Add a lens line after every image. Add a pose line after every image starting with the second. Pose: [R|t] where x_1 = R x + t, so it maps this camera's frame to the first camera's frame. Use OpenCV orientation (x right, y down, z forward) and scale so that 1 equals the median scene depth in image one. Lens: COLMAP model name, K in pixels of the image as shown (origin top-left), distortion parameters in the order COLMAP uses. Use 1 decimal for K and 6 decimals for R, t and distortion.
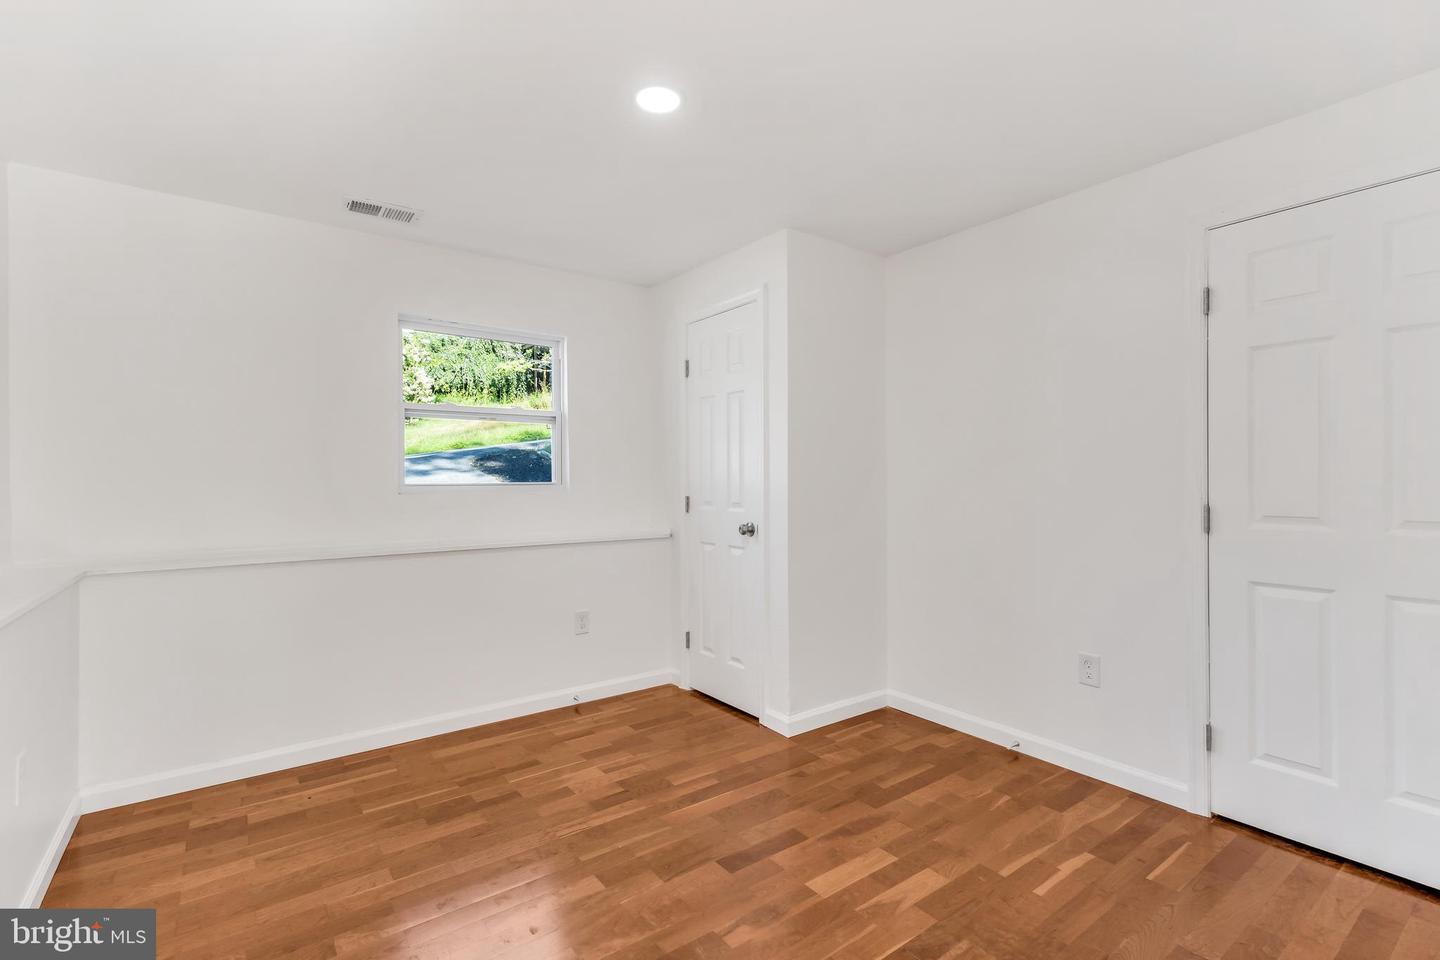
lens RADIAL K [[658.8, 0, 717.0], [0, 658.8, 481.8], [0, 0, 1]] dist [0.002142, 0.000021]
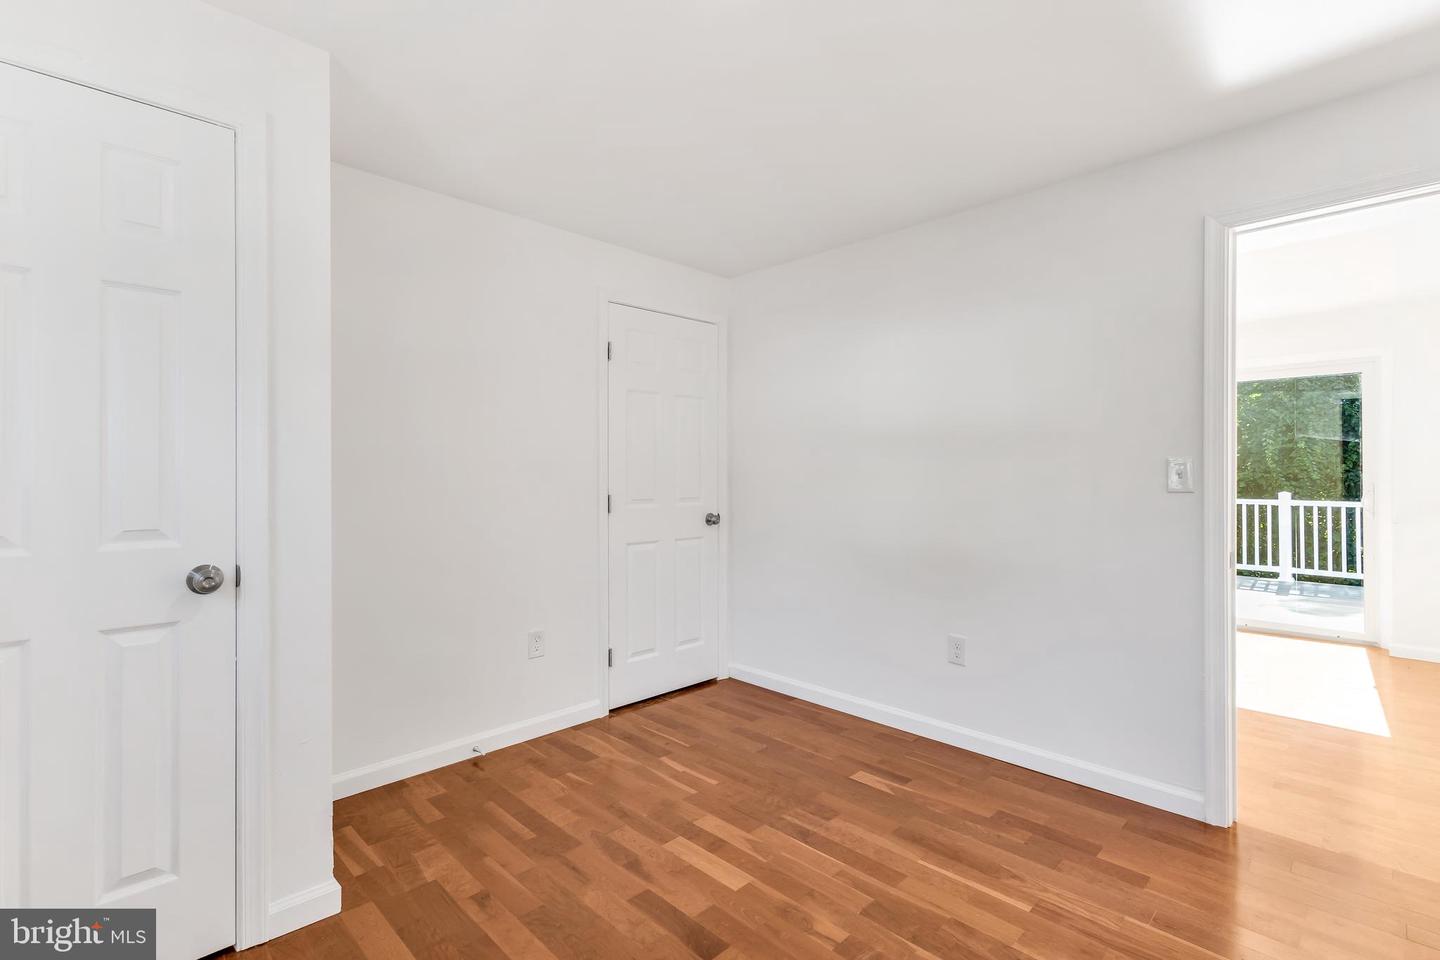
lens RADIAL K [[658.8, 0, 718.0], [0, 658.8, 477.6], [0, 0, 1]] dist [0.002142, 0.000021]
pose [[-0.150098, -0.001146, 0.988670, -0.682785], [0.008072, 0.999965, 0.002385, -0.001730], [-0.988638, 0.008338, -0.150084, 0.966339]]
